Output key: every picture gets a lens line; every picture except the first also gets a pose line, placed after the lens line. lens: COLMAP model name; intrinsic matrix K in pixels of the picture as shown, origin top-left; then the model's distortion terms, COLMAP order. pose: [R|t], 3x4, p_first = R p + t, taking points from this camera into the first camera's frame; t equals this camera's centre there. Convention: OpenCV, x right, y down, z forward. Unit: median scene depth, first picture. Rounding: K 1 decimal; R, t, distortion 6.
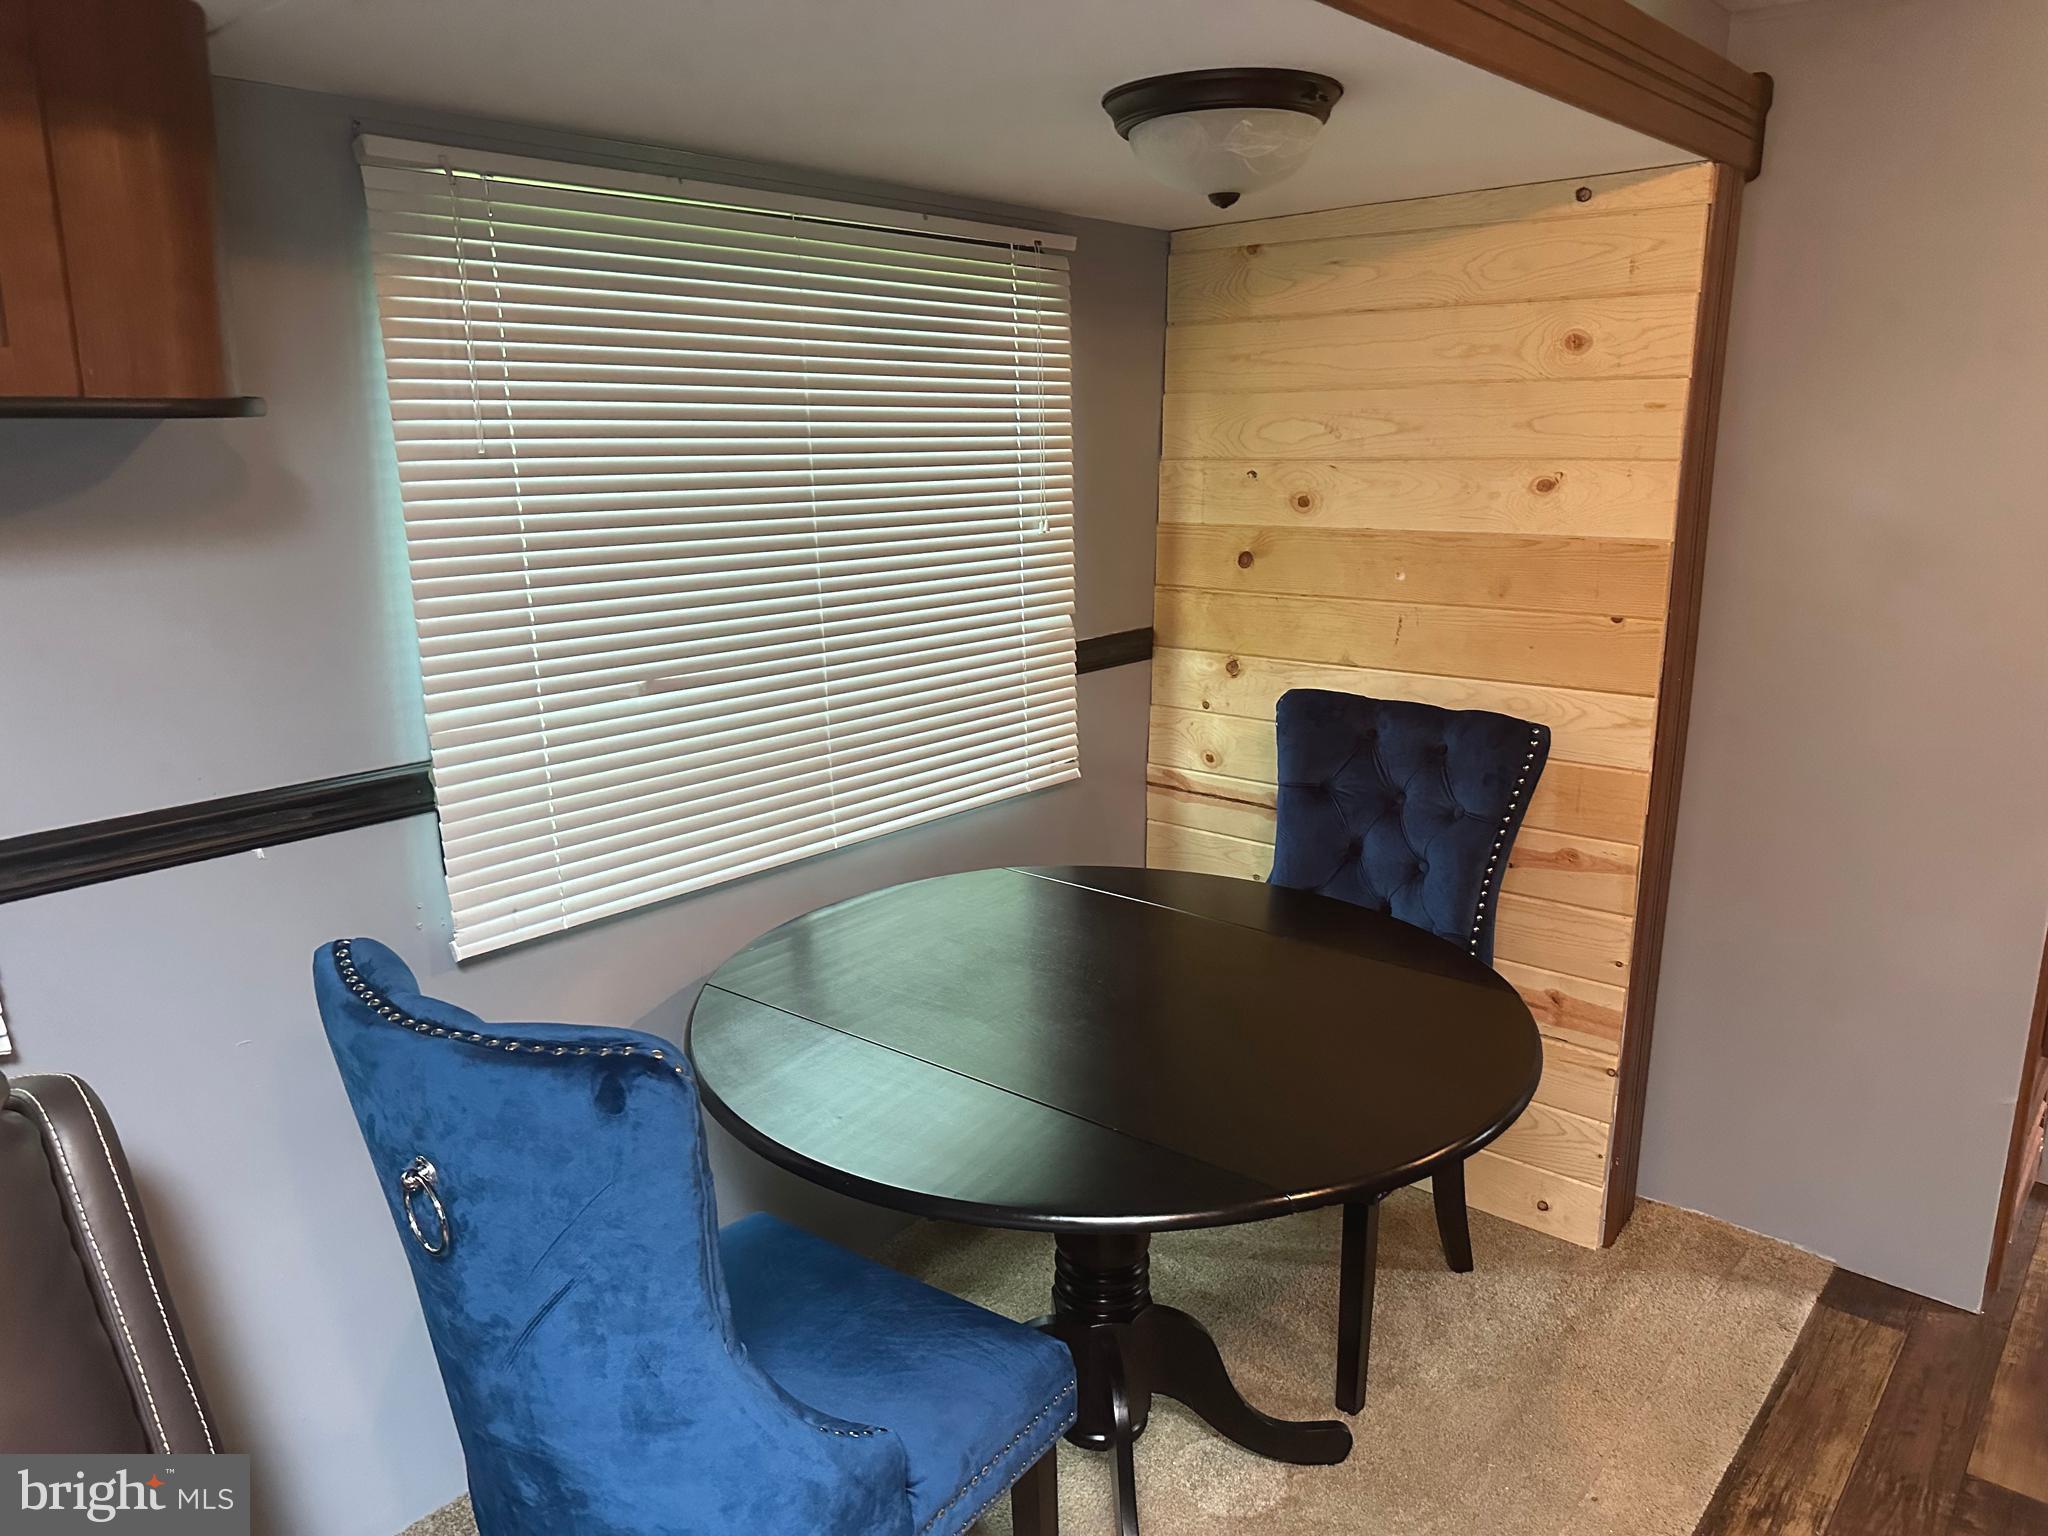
lens RADIAL K [[1466.6, 0, 1020.2], [0, 1466.6, 769.6], [0, 0, 1]] dist [-0.017748, -0.004107]
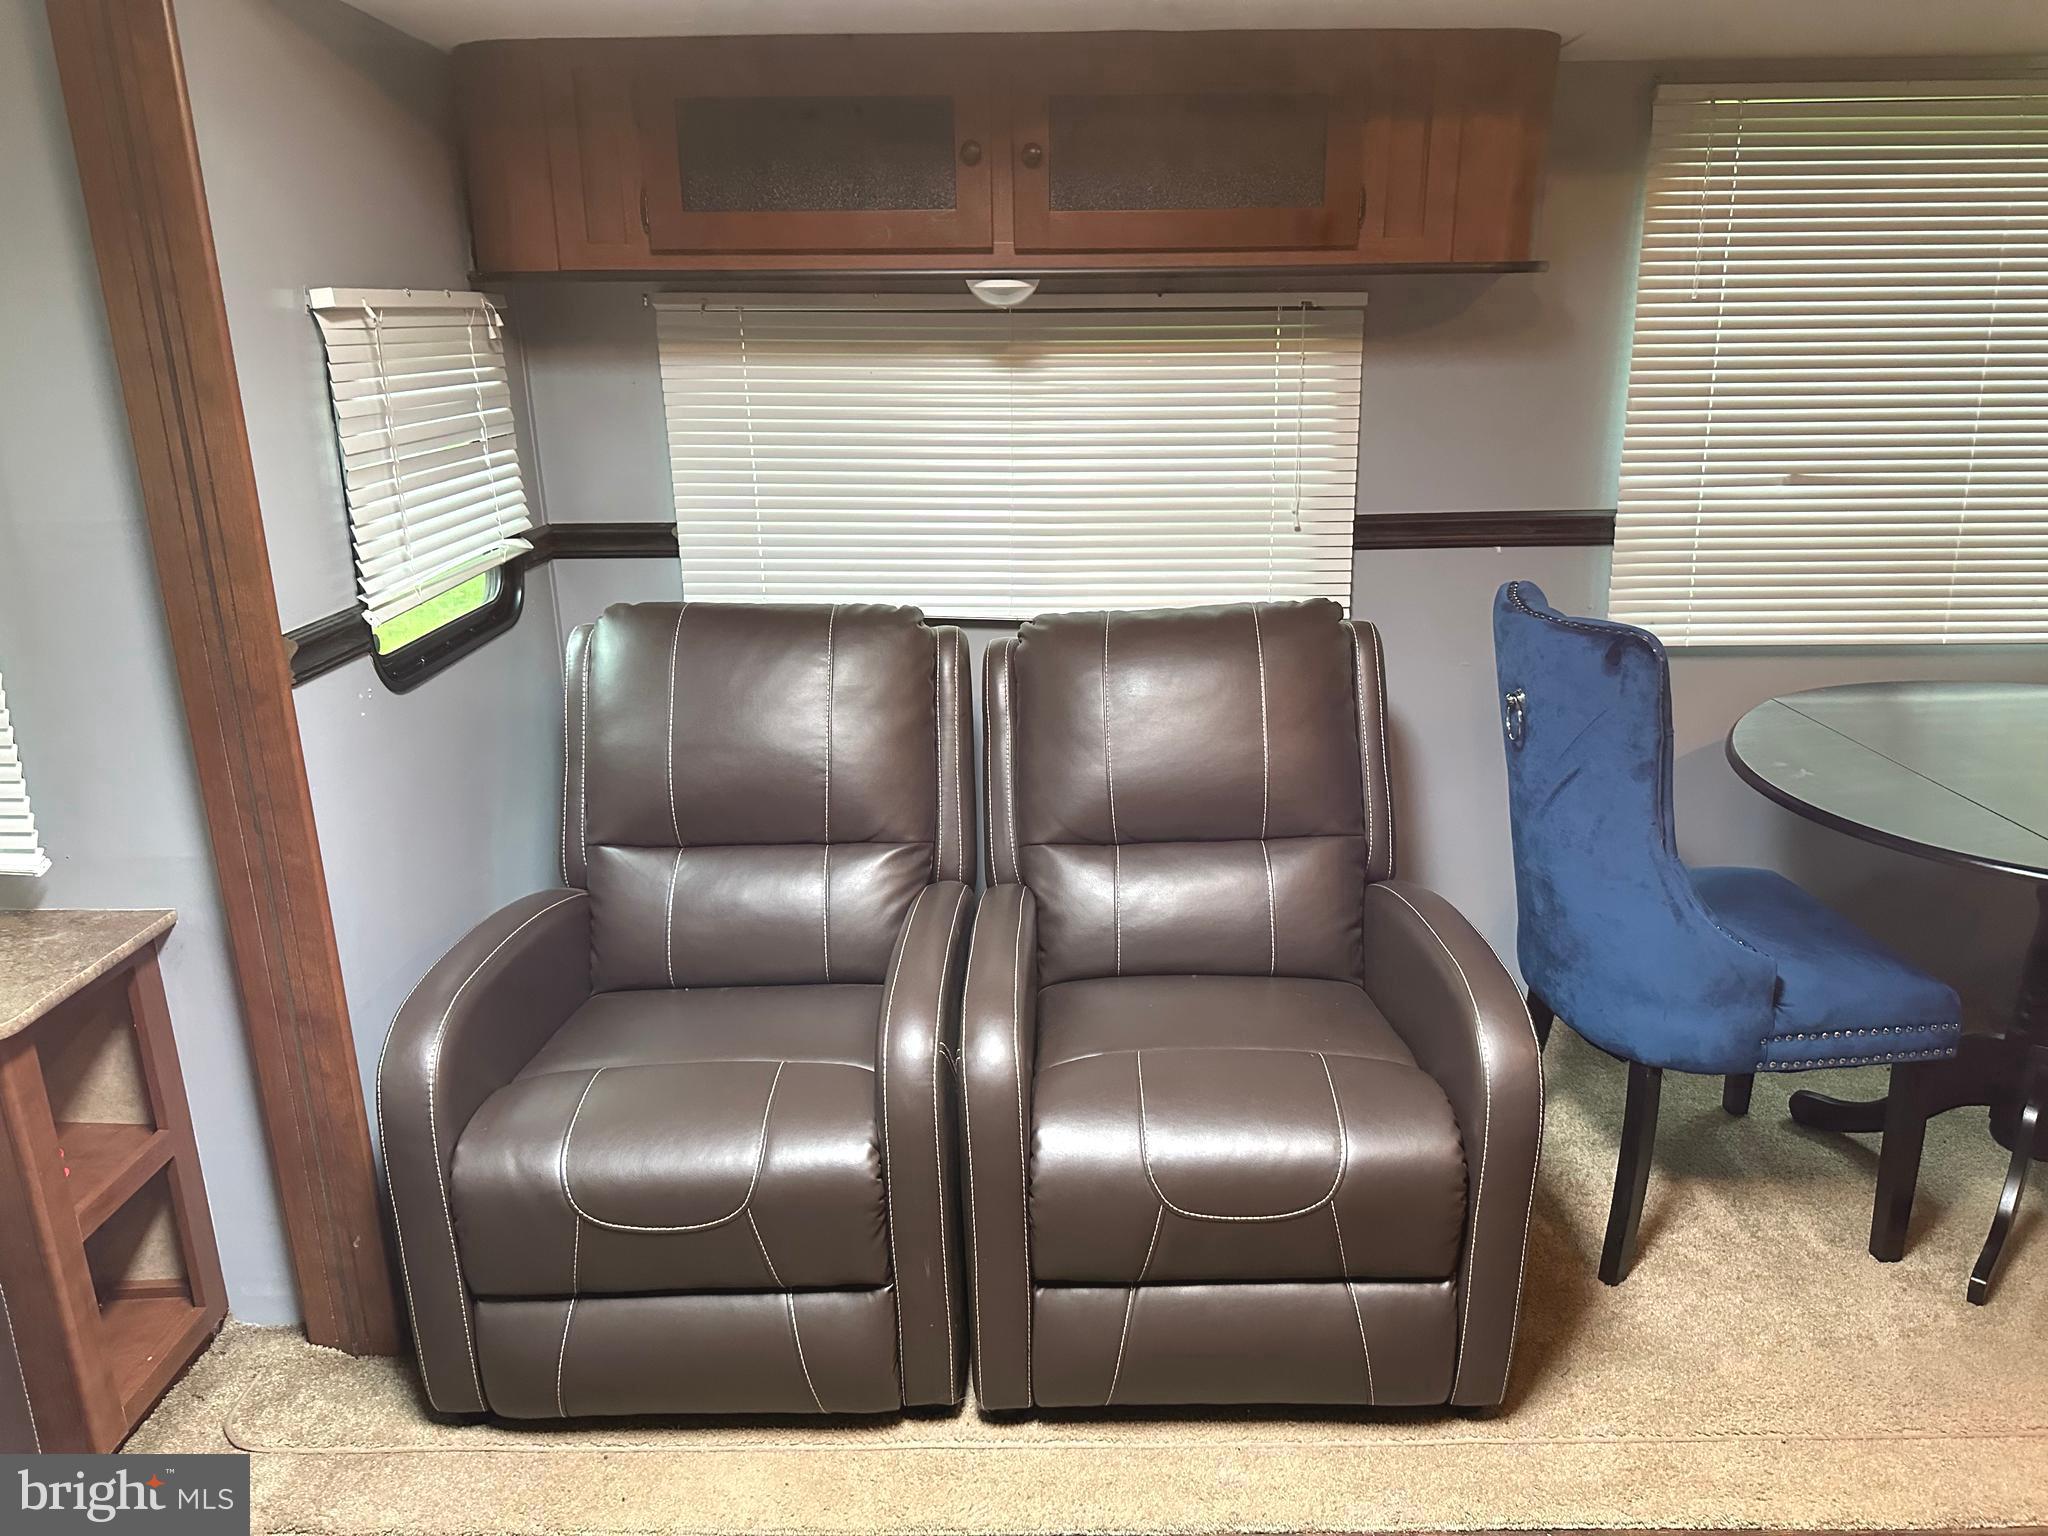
lens RADIAL K [[1464.8, 0, 1068.0], [0, 1464.8, 747.1], [0, 0, 1]] dist [0.067561, -0.059317]
pose [[0.663898, 0.224174, -0.713432, 0.479260], [-0.176982, 0.974010, 0.141359, 0.155255], [0.726579, 0.032417, 0.686318, -0.591121]]
